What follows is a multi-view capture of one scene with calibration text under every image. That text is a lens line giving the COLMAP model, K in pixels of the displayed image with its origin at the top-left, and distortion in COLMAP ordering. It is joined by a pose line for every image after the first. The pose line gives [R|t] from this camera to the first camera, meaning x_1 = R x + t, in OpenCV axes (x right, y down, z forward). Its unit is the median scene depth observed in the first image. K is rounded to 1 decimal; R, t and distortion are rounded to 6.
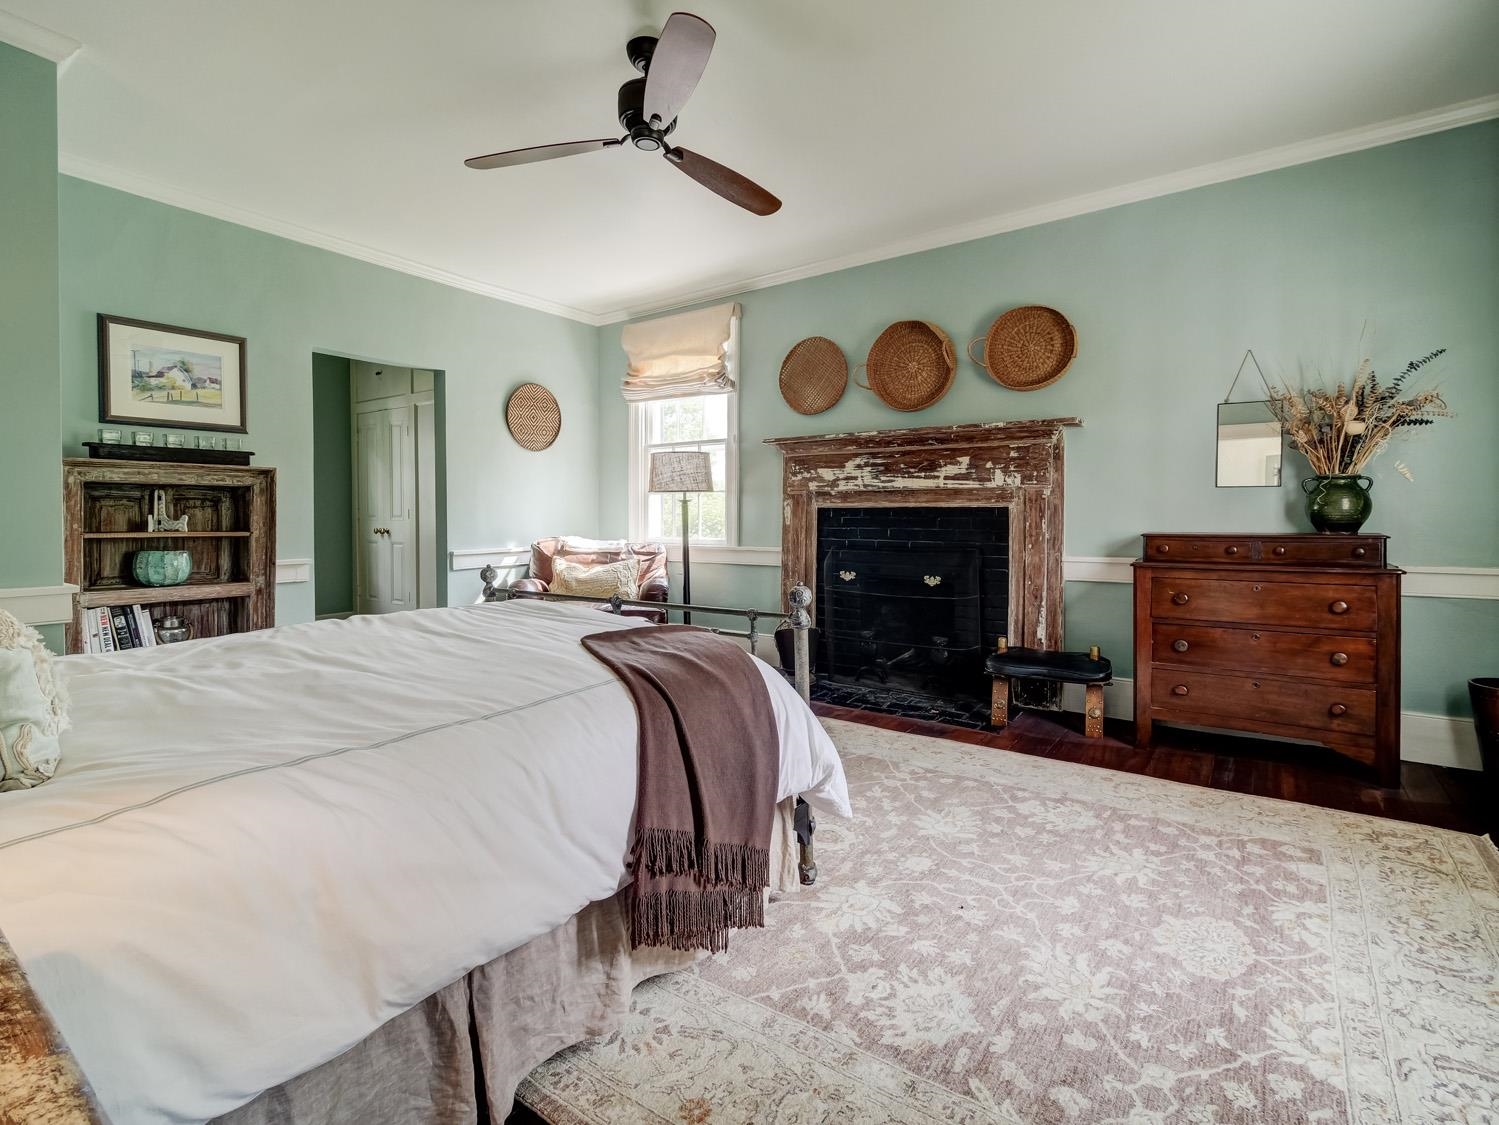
lens RADIAL K [[709.4, 0, 747.9], [0, 709.4, 524.1], [0, 0, 1]] dist [0.002483, -0.000921]
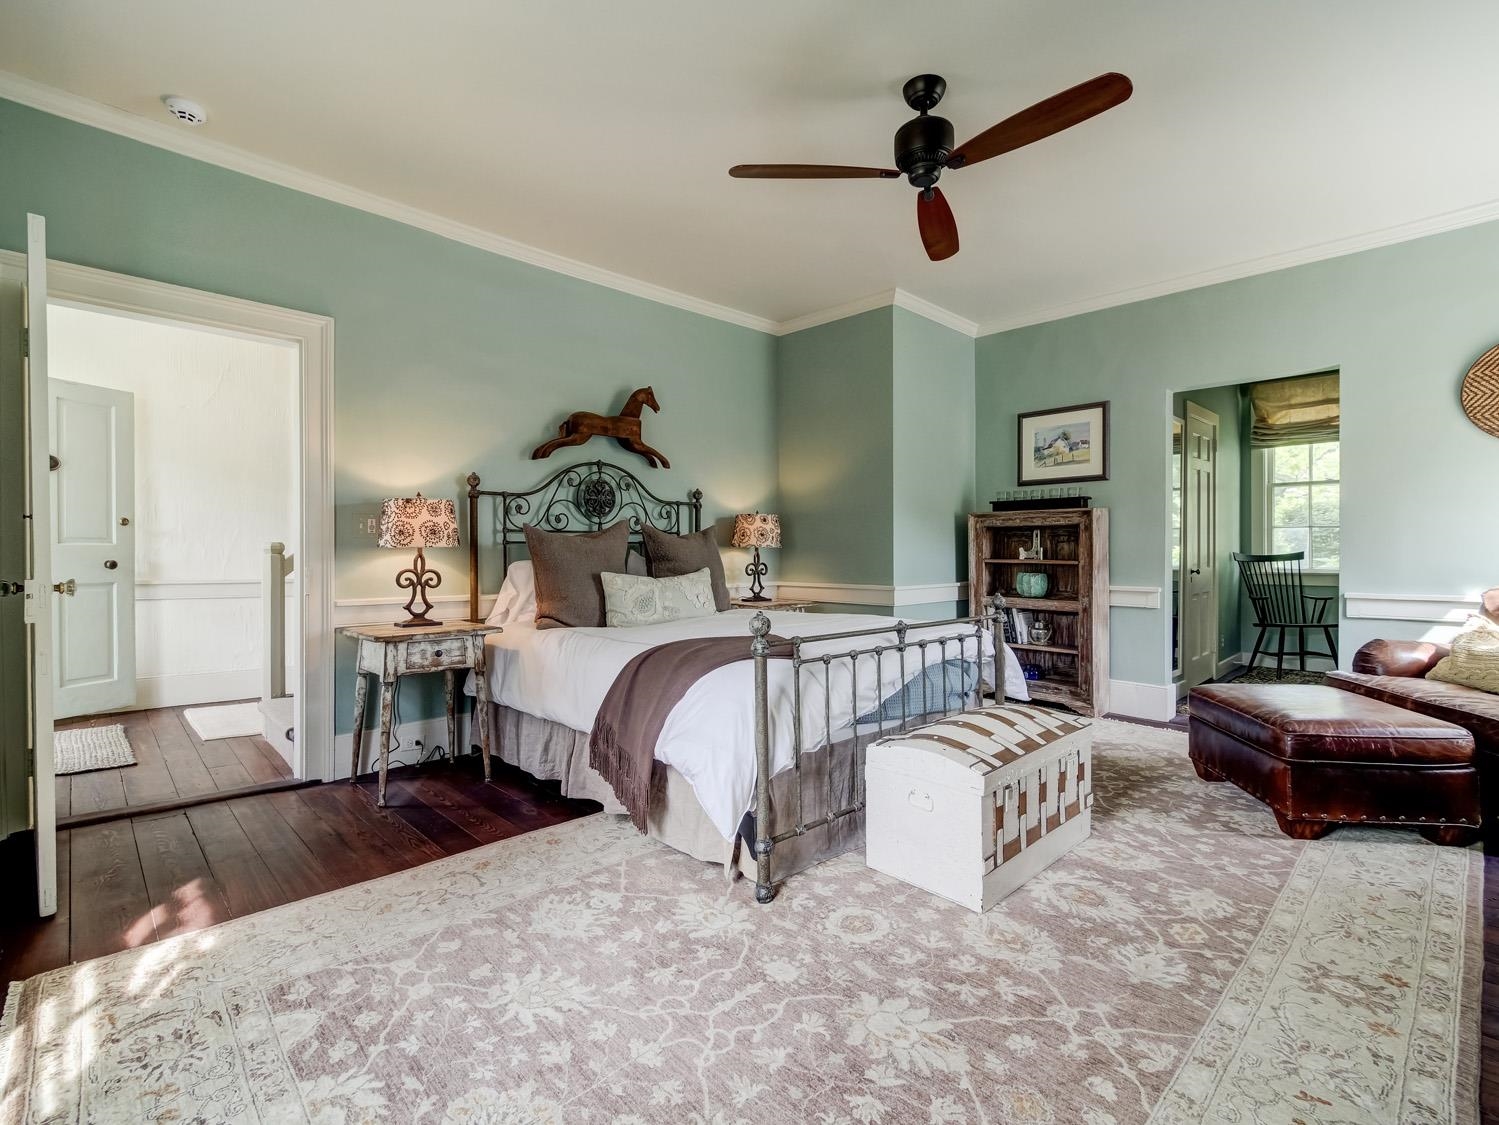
lens RADIAL K [[709.4, 0, 748.5], [0, 709.4, 555.9], [0, 0, 1]] dist [0.002483, -0.000921]
pose [[-0.179455, 0.011388, -0.983700, 0.872505], [-0.011111, 0.999846, 0.013602, -0.011774], [0.983704, 0.013371, -0.179300, 0.913973]]
